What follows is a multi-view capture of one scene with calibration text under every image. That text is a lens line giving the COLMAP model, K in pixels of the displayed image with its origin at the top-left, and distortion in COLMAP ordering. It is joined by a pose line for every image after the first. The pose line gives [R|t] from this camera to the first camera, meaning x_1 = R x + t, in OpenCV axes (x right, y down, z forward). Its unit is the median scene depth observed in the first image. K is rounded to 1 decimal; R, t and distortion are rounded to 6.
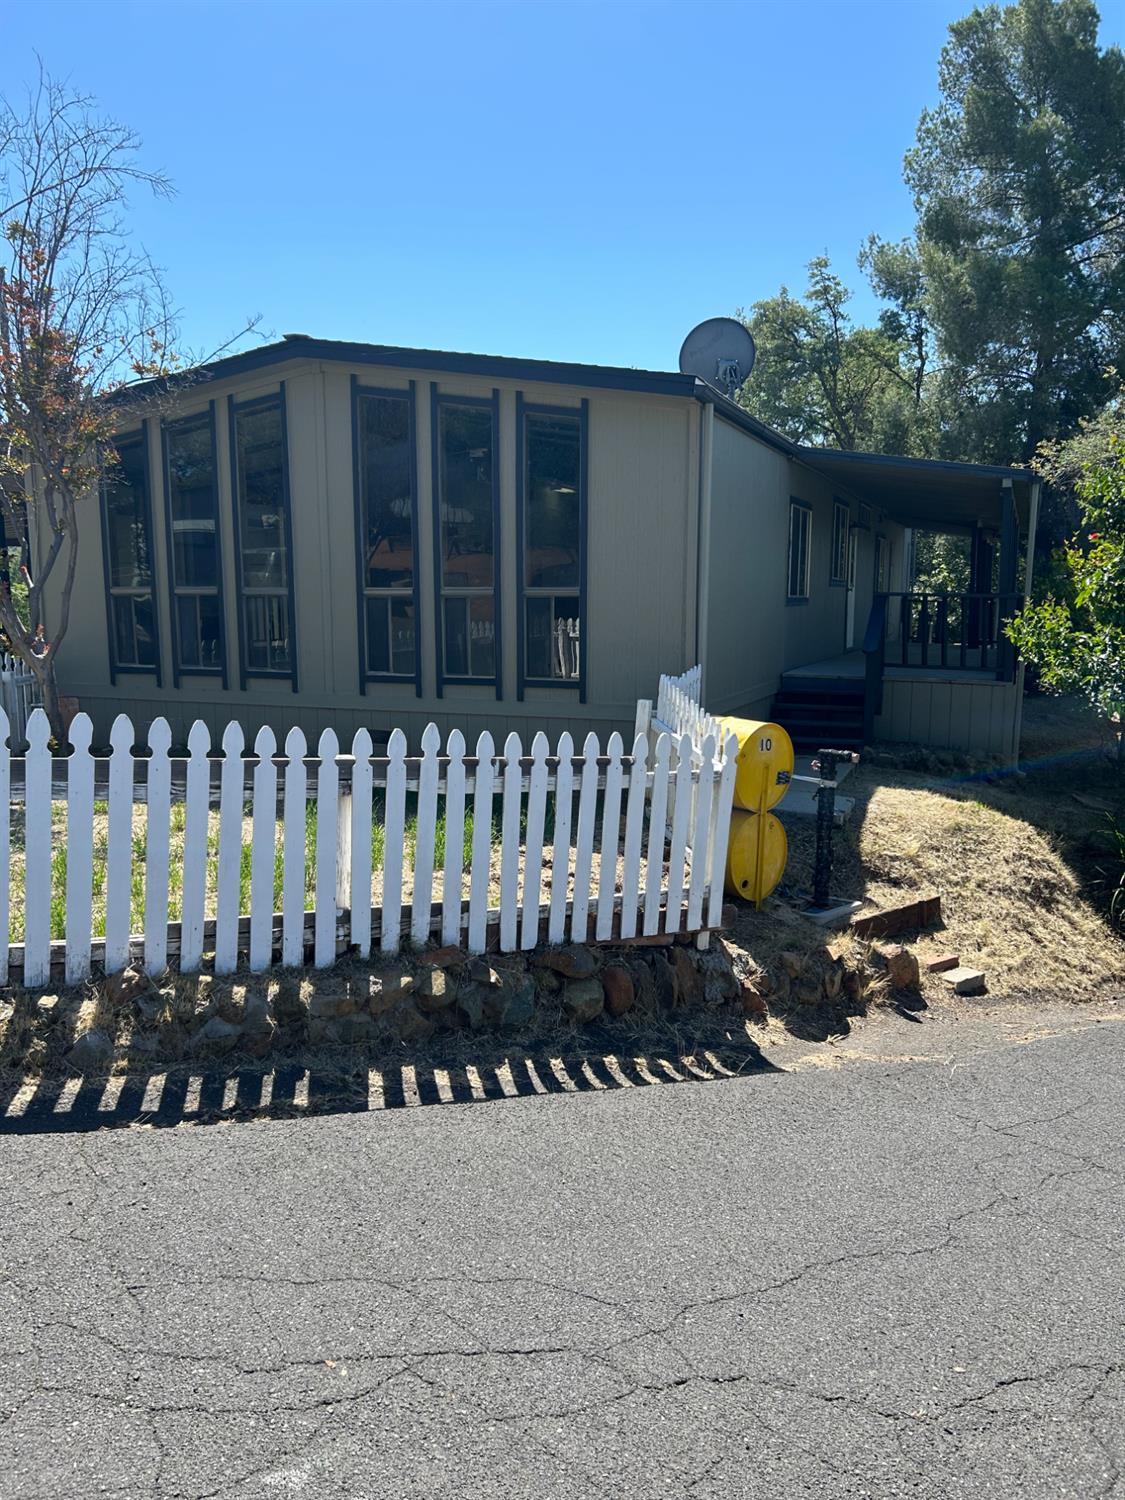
lens RADIAL K [[1094.2, 0, 573.2], [0, 1094.2, 743.2], [0, 0, 1]] dist [0.100105, -0.115617]
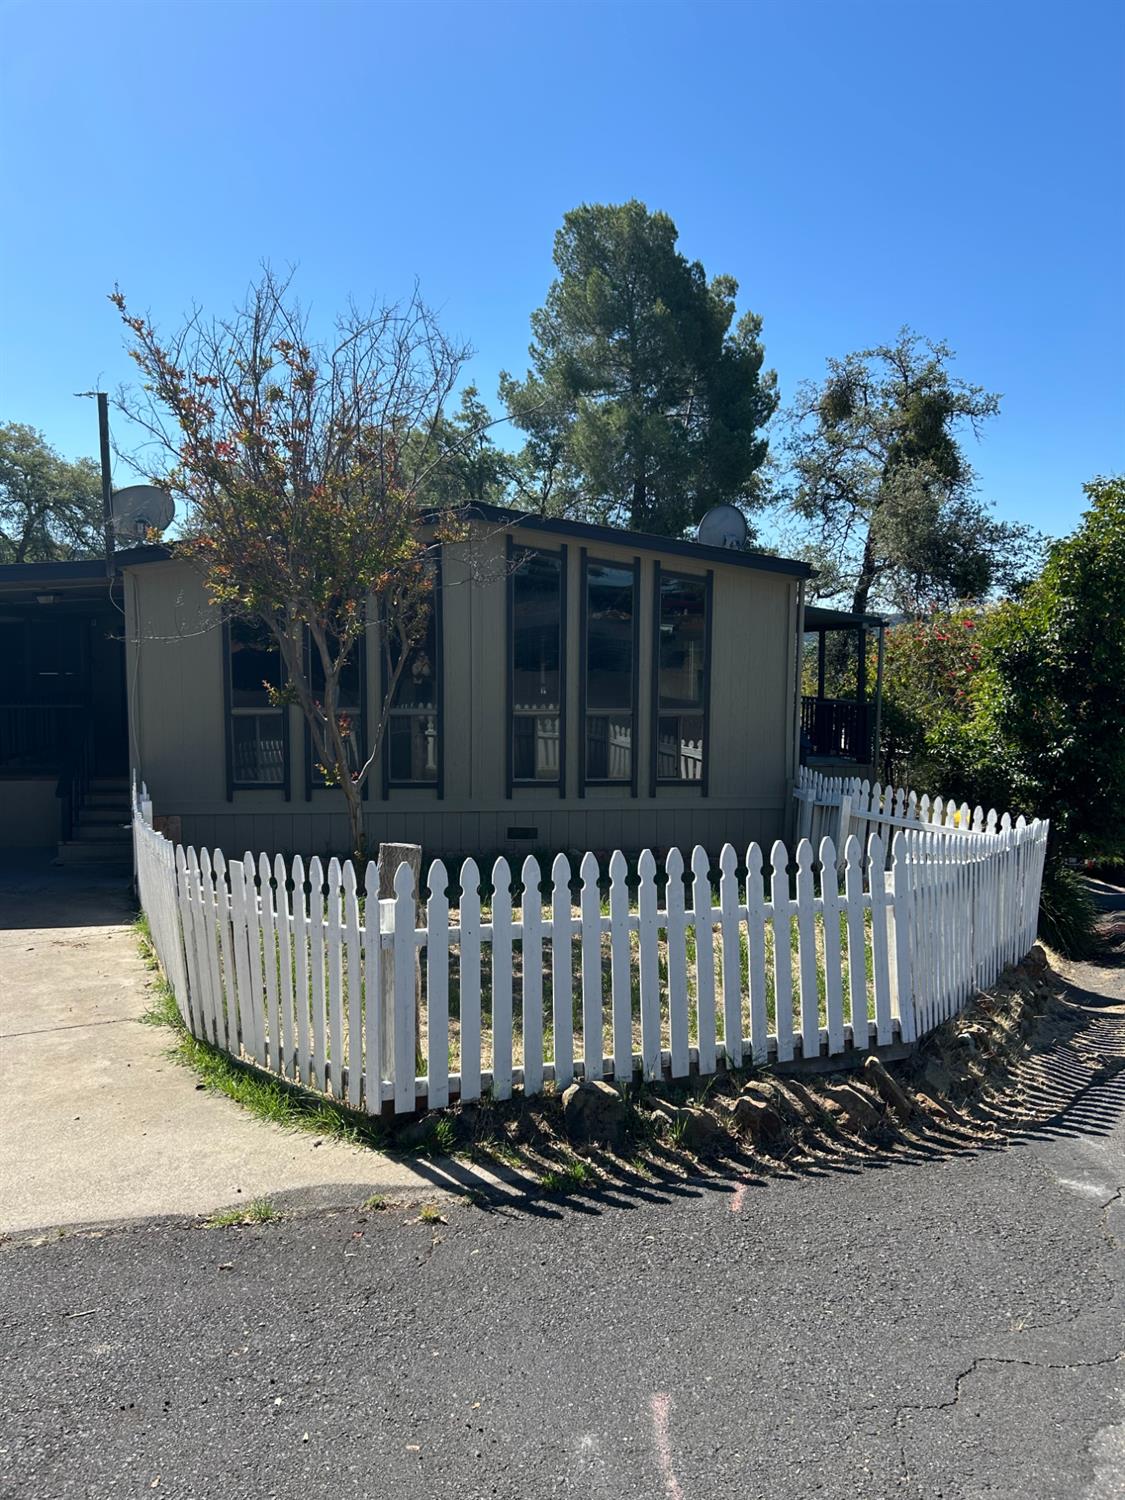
lens RADIAL K [[1094.2, 0, 573.2], [0, 1094.2, 743.2], [0, 0, 1]] dist [0.100105, -0.115617]
pose [[0.868996, -0.033530, 0.493682, -0.648840], [0.059580, 0.997533, -0.037125, -0.049239], [-0.491219, 0.061675, 0.868850, -0.057862]]
